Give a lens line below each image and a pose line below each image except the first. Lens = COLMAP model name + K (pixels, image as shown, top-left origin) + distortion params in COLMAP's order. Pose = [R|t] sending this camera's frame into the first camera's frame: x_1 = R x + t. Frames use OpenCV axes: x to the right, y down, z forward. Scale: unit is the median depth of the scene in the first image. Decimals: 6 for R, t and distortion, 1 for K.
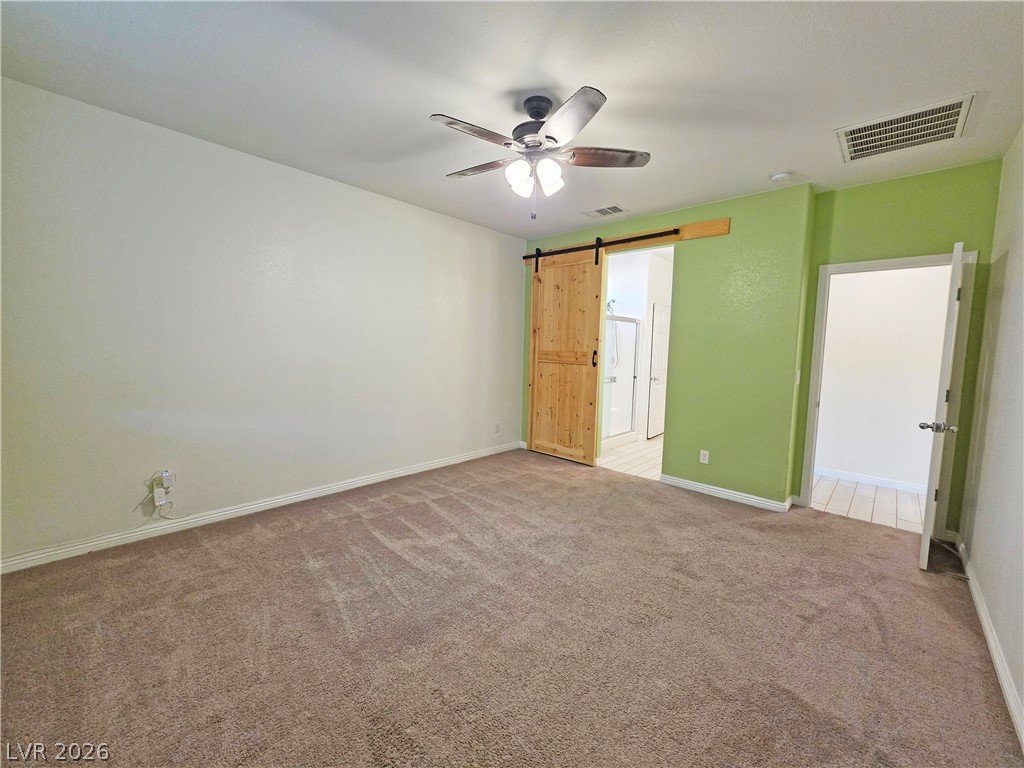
lens RADIAL K [[411.1, 0, 511.9], [0, 411.1, 379.6], [0, 0, 1]] dist [-0.002195, 0.000632]
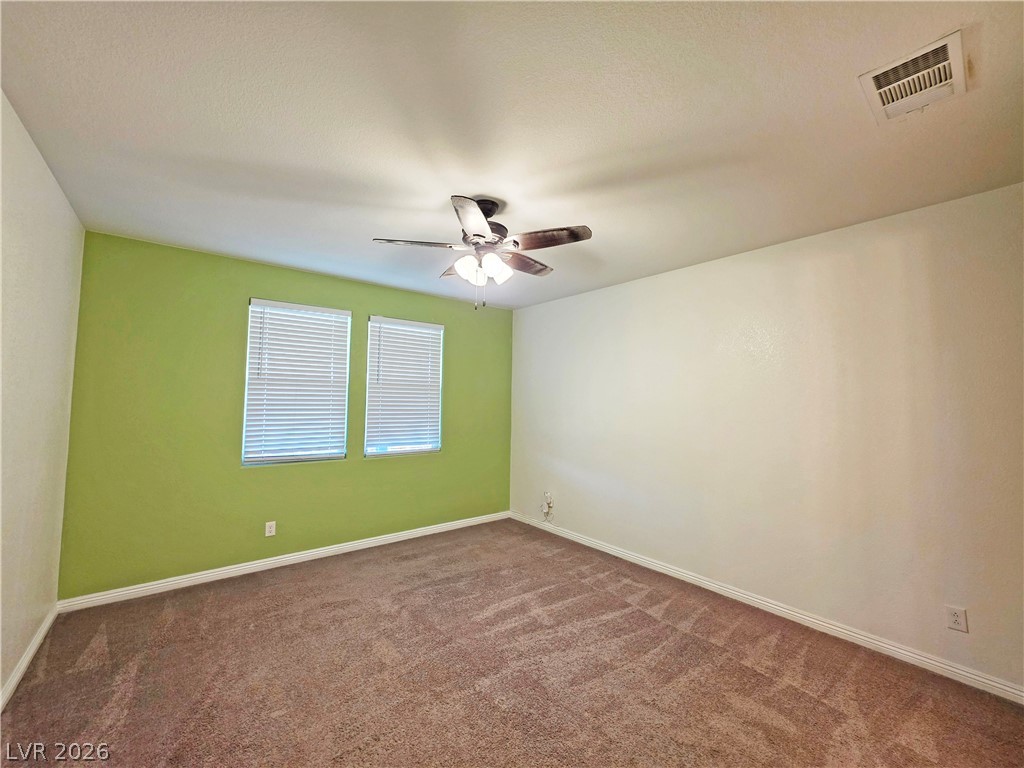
lens RADIAL K [[411.1, 0, 511.9], [0, 411.1, 379.6], [0, 0, 1]] dist [-0.002195, 0.000632]
pose [[-0.135563, -0.077568, -0.987728, 0.601722], [-0.097400, 0.993145, -0.064625, -0.081364], [0.985970, 0.087444, -0.142188, 0.695841]]
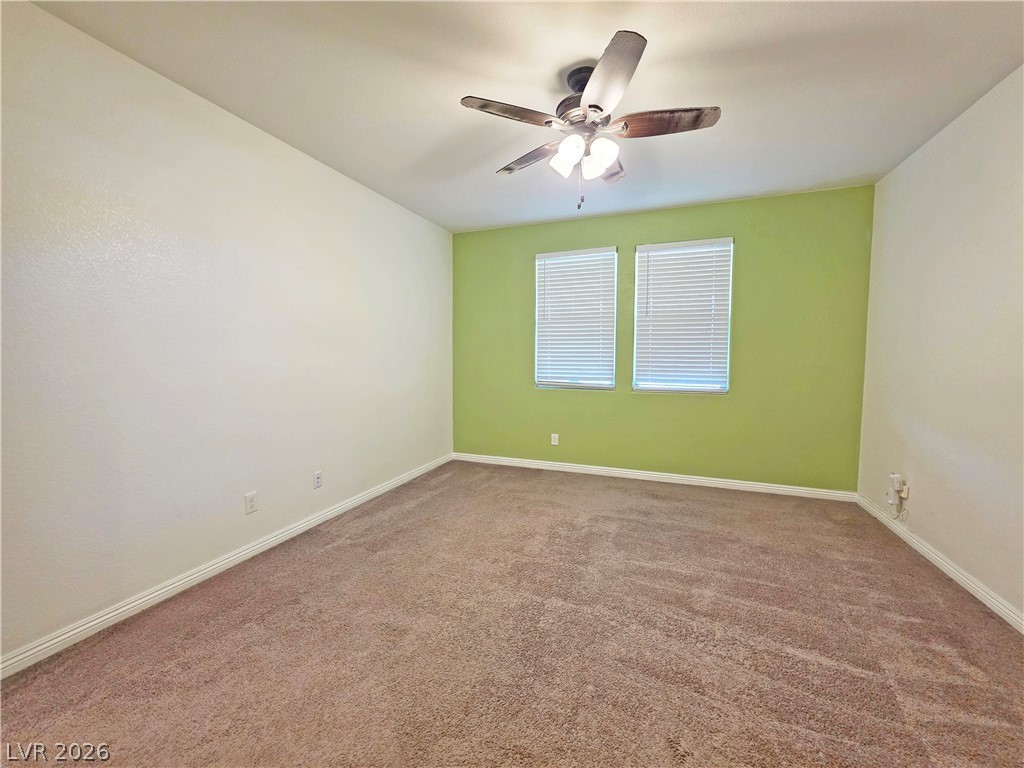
lens RADIAL K [[411.1, 0, 511.9], [0, 411.1, 379.6], [0, 0, 1]] dist [-0.002195, 0.000632]
pose [[-0.925337, -0.004211, -0.379123, 0.303664], [-0.056984, 0.990125, 0.128086, -0.062820], [0.374839, 0.140126, -0.916439, 1.027902]]
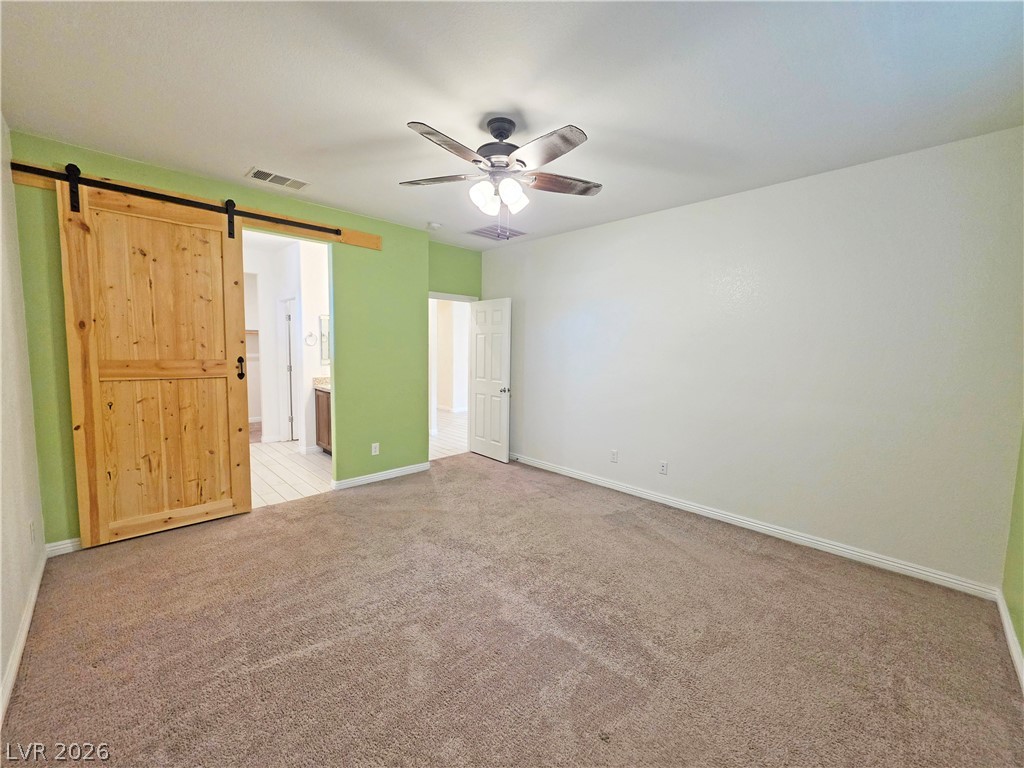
lens RADIAL K [[411.8, 0, 512.0], [0, 411.8, 384.0], [0, 0, 1]] dist [-0.001981, -0.000140]
pose [[0.039321, -0.114690, 0.992623, -0.559241], [0.064214, 0.991628, 0.112032, -0.081063], [-0.997161, 0.059335, 0.046356, 0.530125]]
